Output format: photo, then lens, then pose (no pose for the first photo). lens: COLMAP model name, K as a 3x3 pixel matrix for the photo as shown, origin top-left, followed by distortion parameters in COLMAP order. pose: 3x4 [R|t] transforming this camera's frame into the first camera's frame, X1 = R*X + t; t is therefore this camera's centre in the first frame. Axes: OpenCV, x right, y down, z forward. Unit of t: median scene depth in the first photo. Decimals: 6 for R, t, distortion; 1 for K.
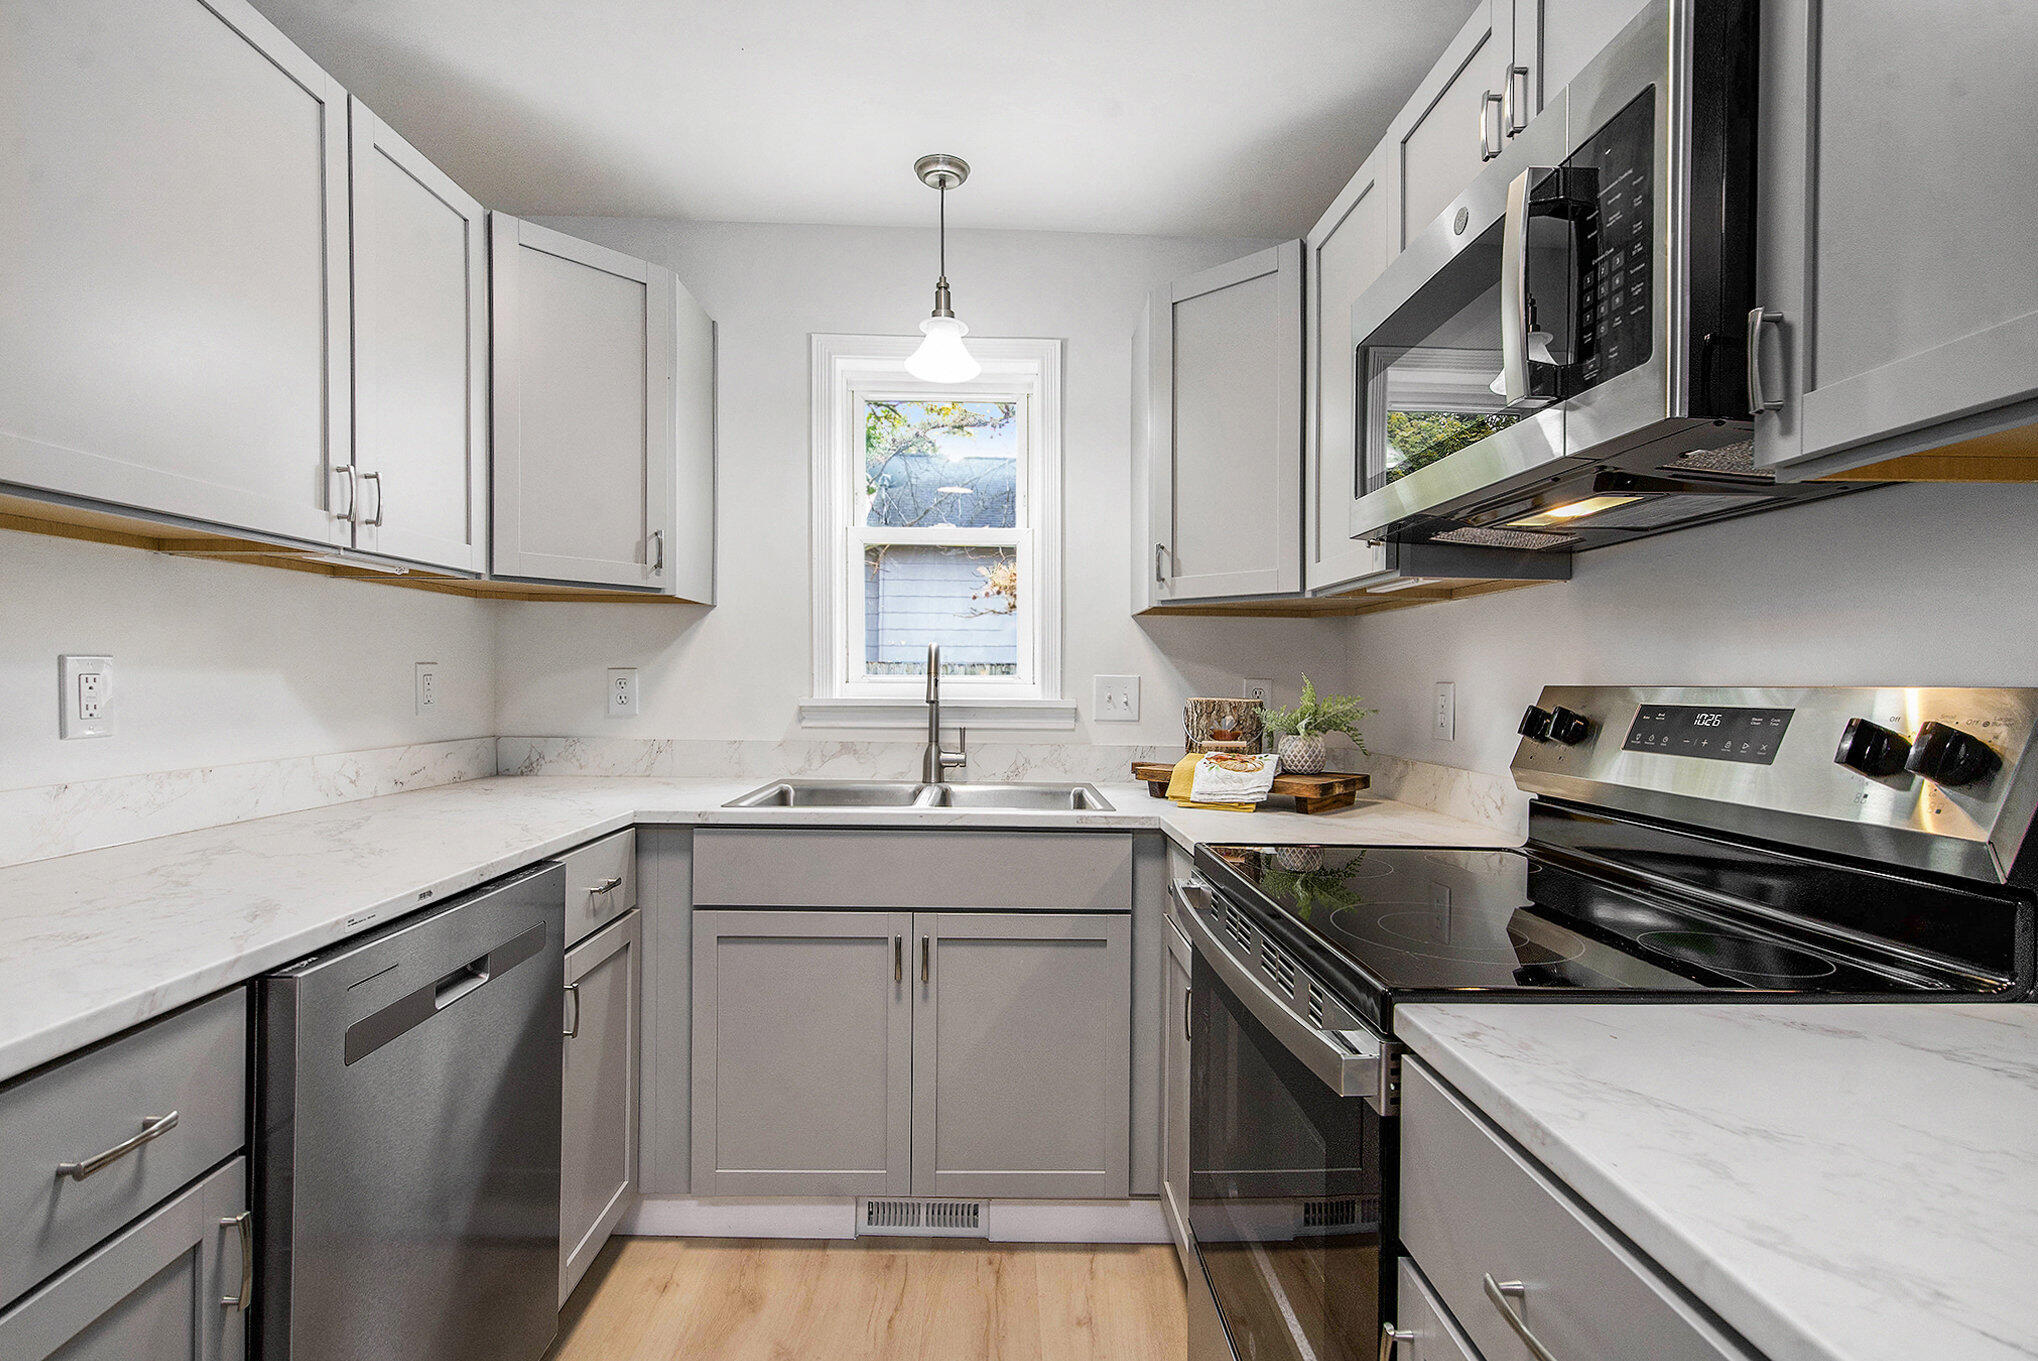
lens RADIAL K [[954.1, 0, 1016.9], [0, 954.1, 685.2], [0, 0, 1]] dist [0.020371, 0.000401]
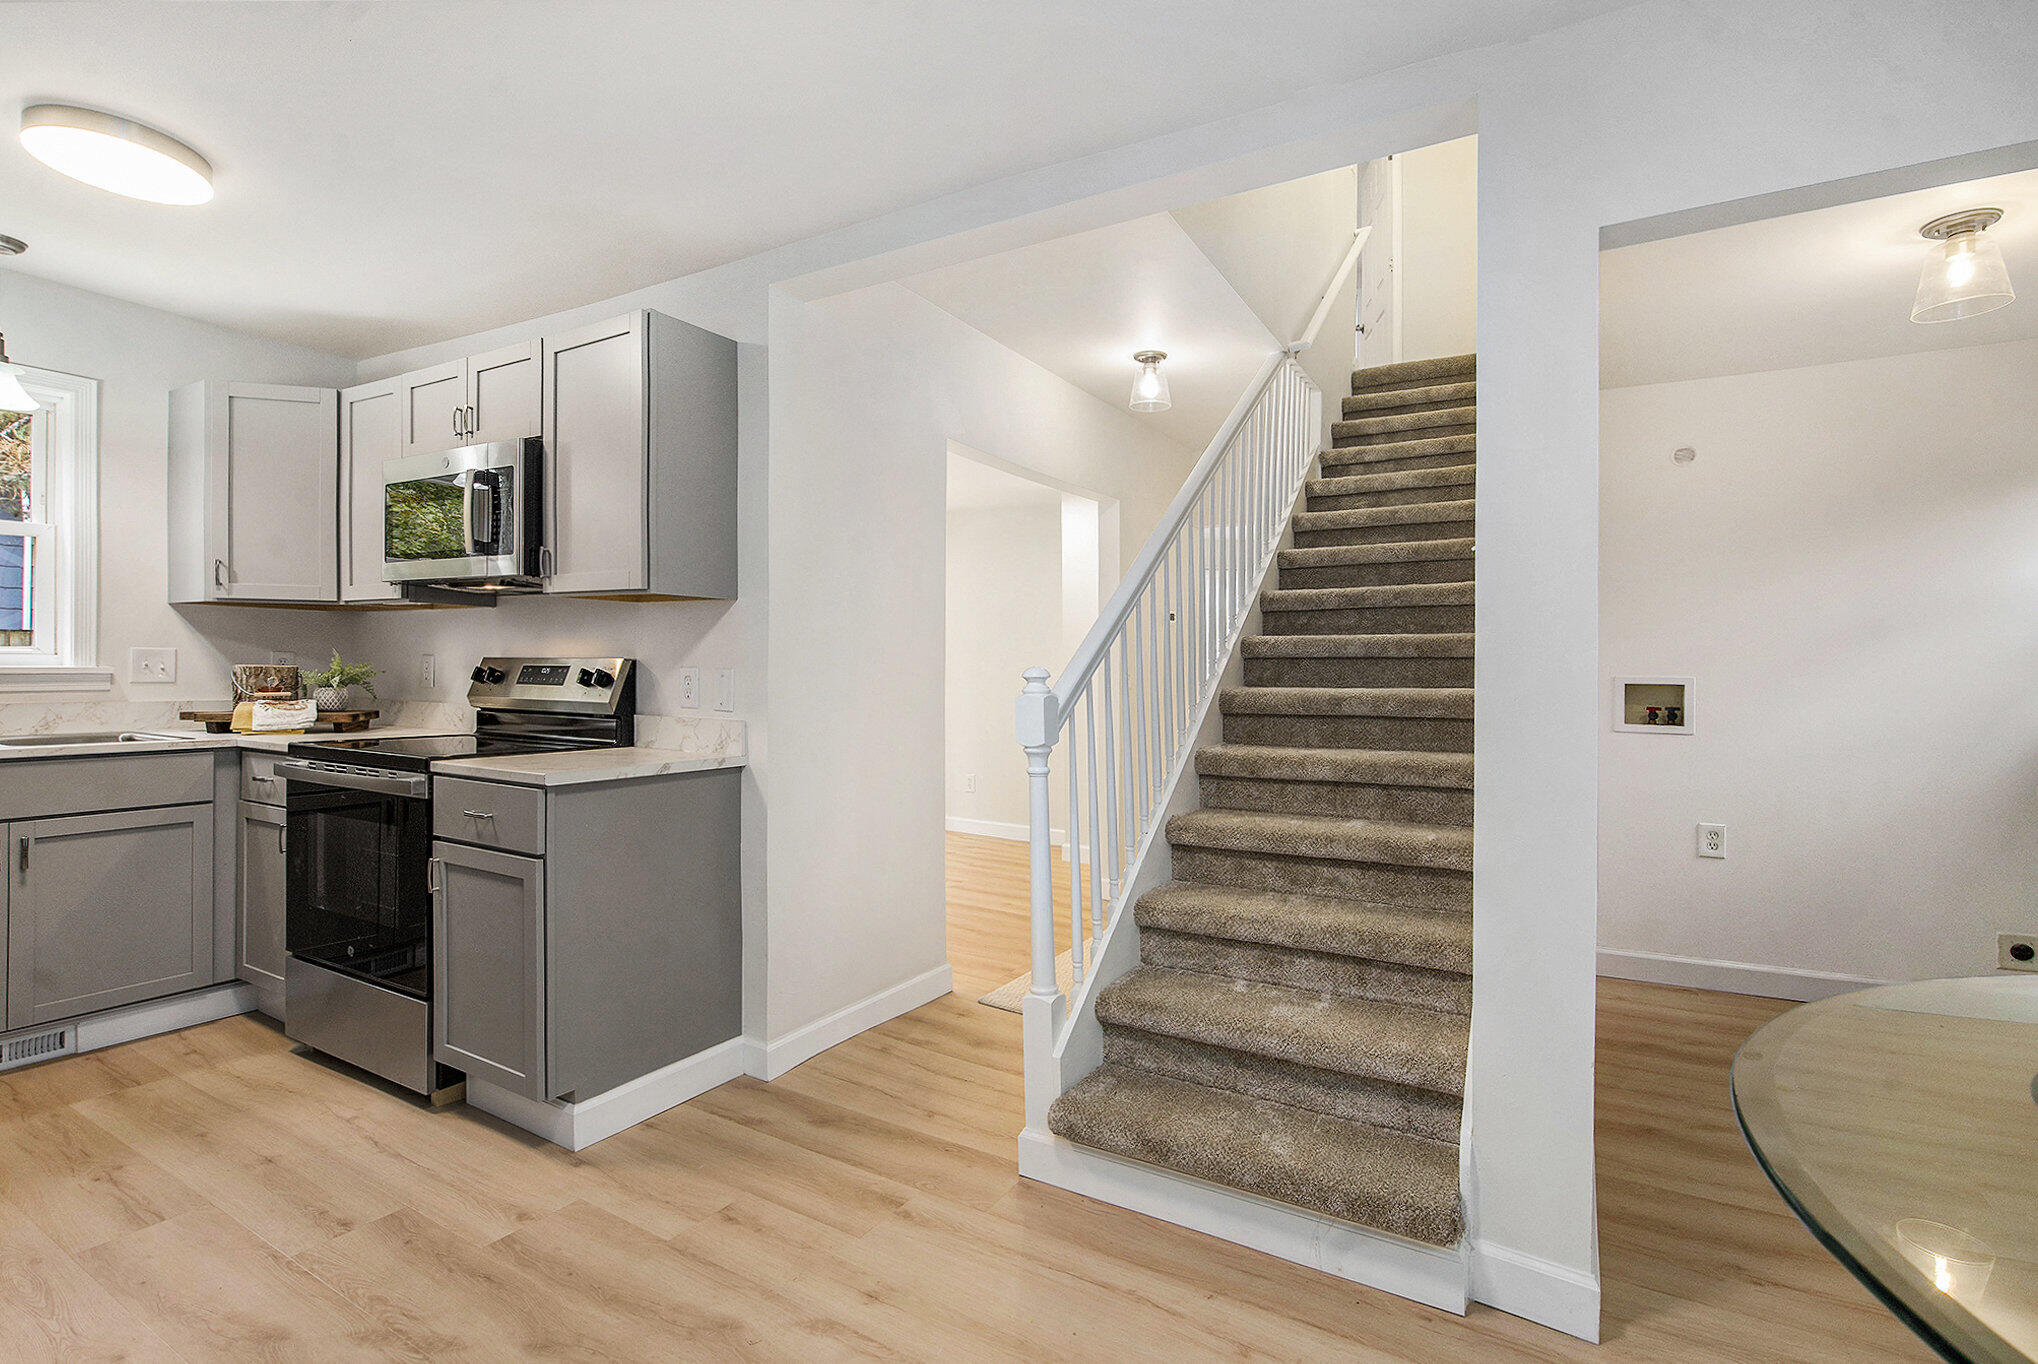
lens RADIAL K [[996.9, 0, 1079.2], [0, 996.9, 673.6], [0, 0, 1]] dist [0.000825, 0.001247]
pose [[0.512810, -0.010183, 0.858442, -0.544859], [-0.004210, 0.999888, 0.014376, -0.000574], [-0.858492, -0.010986, 0.512709, -1.028799]]
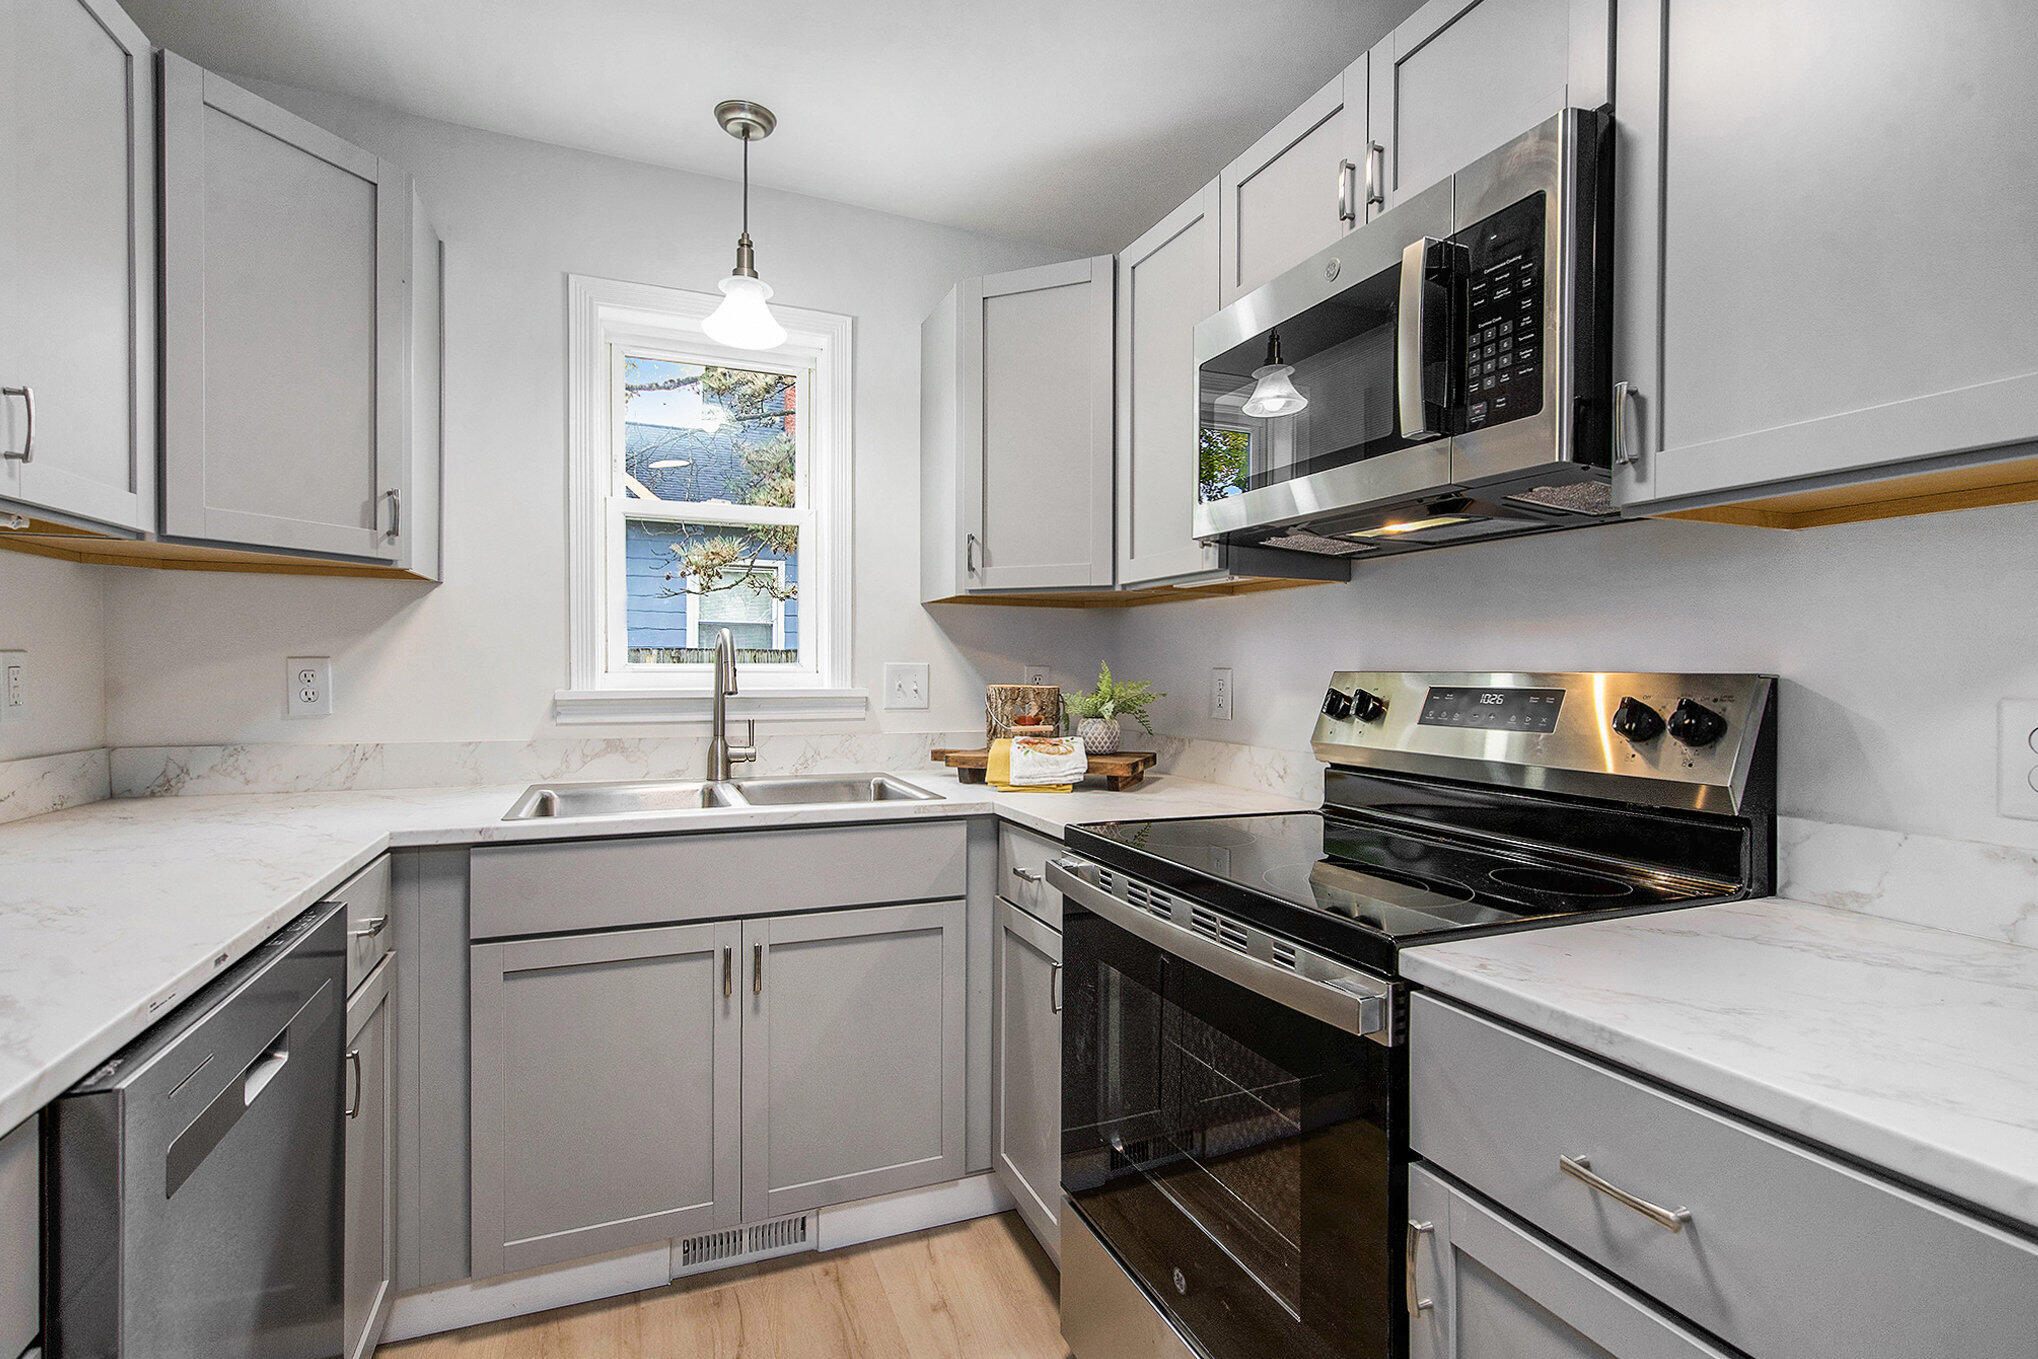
lens RADIAL K [[954.1, 0, 1016.9], [0, 954.1, 684.2], [0, 0, 1]] dist [0.020371, 0.000401]
pose [[0.931254, -0.012436, 0.364159, -0.195525], [0.006849, 0.999838, 0.016631, -0.005220], [-0.364307, -0.012993, 0.931188, 0.038476]]
